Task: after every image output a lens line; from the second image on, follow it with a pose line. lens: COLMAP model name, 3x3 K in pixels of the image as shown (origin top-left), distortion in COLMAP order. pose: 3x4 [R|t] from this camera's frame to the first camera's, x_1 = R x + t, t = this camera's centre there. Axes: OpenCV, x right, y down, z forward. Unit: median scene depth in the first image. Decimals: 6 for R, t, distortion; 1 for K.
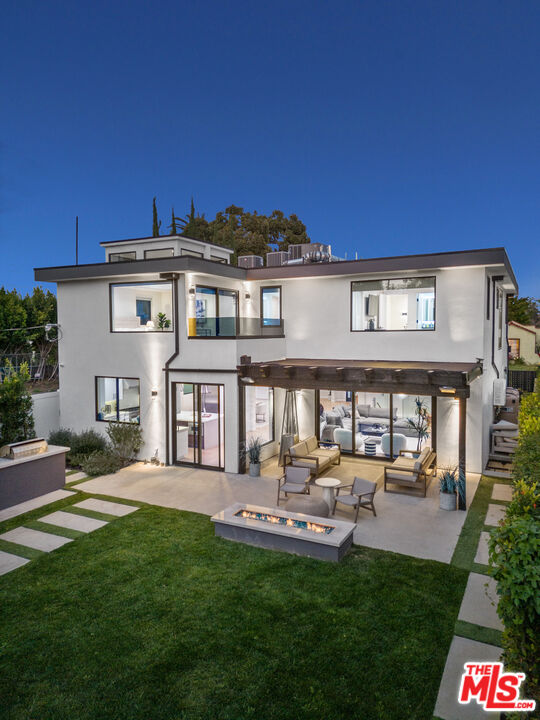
lens RADIAL K [[498.9, 0, 270.0], [0, 498.9, 360.0], [0, 0, 1]] dist [0.056368, -0.003836]
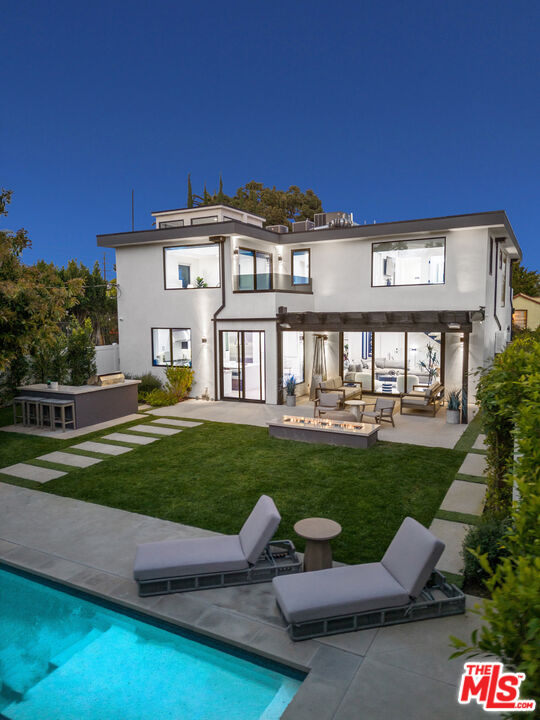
lens RADIAL K [[498.9, 0, 270.0], [0, 498.9, 360.0], [0, 0, 1]] dist [0.056368, -0.003836]
pose [[0.999848, -0.003730, -0.017028, -0.056048], [0.004375, 0.999268, 0.038012, 0.069706], [0.016873, -0.038081, 0.999132, -0.177158]]
